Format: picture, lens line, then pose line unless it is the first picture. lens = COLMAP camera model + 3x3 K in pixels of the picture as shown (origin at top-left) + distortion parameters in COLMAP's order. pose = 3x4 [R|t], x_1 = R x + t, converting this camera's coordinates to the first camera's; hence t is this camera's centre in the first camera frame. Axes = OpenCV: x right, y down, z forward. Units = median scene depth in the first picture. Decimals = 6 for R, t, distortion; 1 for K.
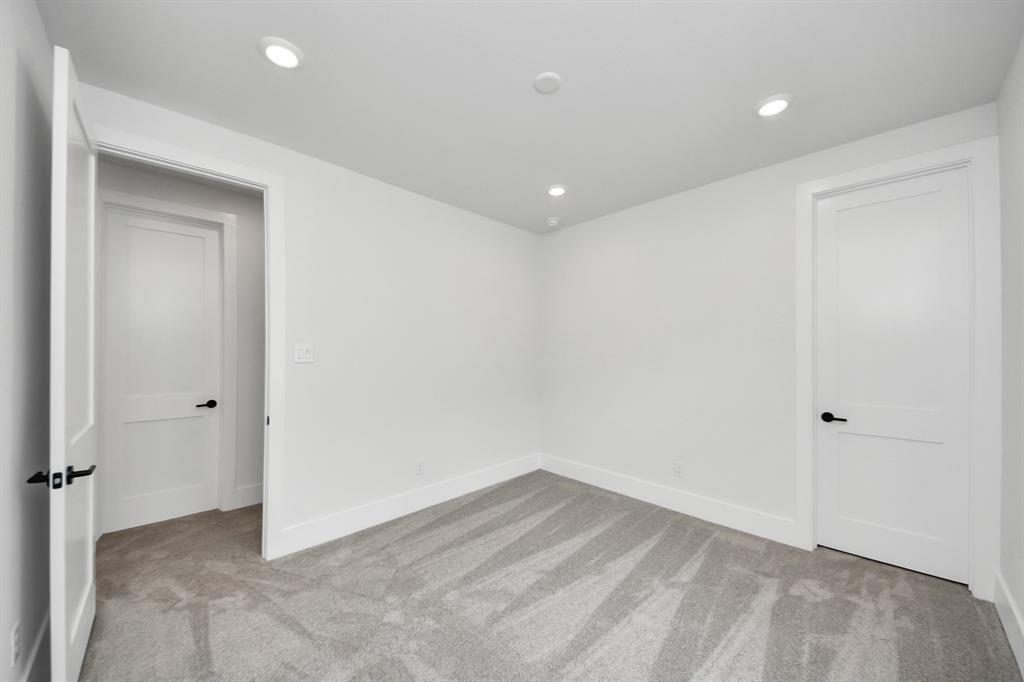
lens RADIAL K [[364.7, 0, 506.6], [0, 364.7, 344.6], [0, 0, 1]] dist [0.031495, -0.020992]
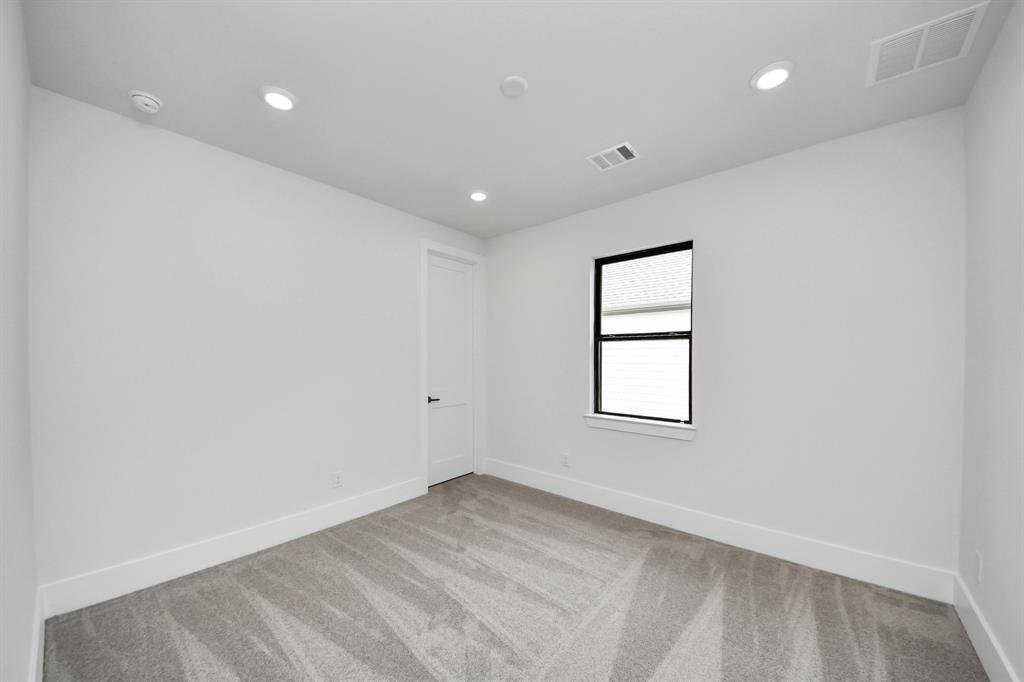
lens RADIAL K [[364.7, 0, 506.6], [0, 364.7, 344.6], [0, 0, 1]] dist [0.031495, -0.020992]
pose [[-0.064200, 0.028652, 0.997526, -0.719119], [-0.017412, 0.999403, -0.029827, 0.003911], [-0.997785, -0.019284, -0.063663, 0.834485]]
